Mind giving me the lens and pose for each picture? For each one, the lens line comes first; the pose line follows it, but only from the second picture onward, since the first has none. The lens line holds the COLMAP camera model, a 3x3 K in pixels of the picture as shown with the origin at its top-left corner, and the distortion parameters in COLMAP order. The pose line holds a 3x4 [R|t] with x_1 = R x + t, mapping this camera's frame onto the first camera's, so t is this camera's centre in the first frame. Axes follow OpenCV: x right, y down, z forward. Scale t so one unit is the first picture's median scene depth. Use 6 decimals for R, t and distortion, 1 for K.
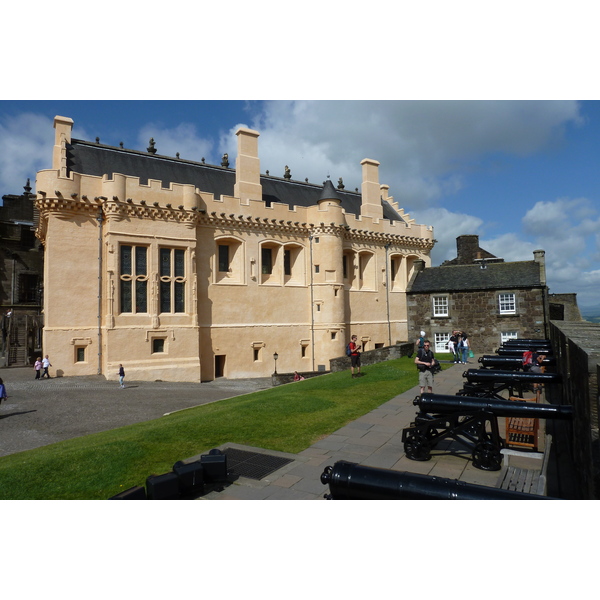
lens RADIAL K [[687.4, 0, 300.0], [0, 687.4, 300.0], [0, 0, 1]] dist [-0.000990, -0.000006]
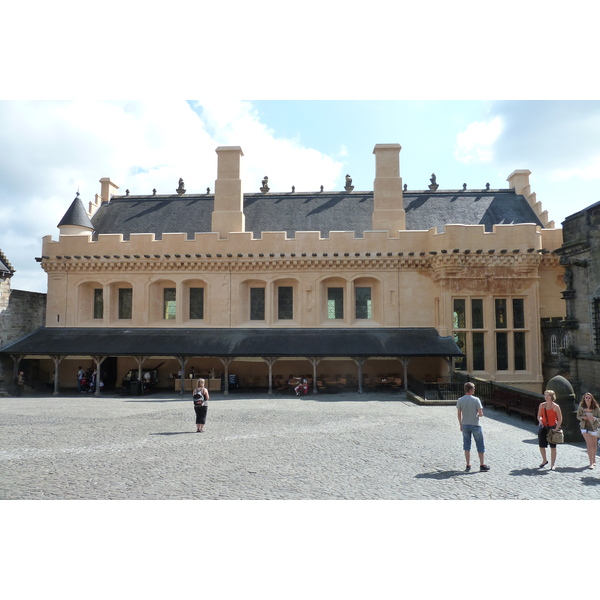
lens RADIAL K [[687.4, 0, 300.0], [0, 687.4, 300.0], [0, 0, 1]] dist [-0.000990, -0.000006]
pose [[0.698790, -0.091556, -0.709443, 0.515140], [0.032390, 0.994808, -0.096479, 0.012516], [0.714593, 0.044440, 0.698127, 0.499332]]
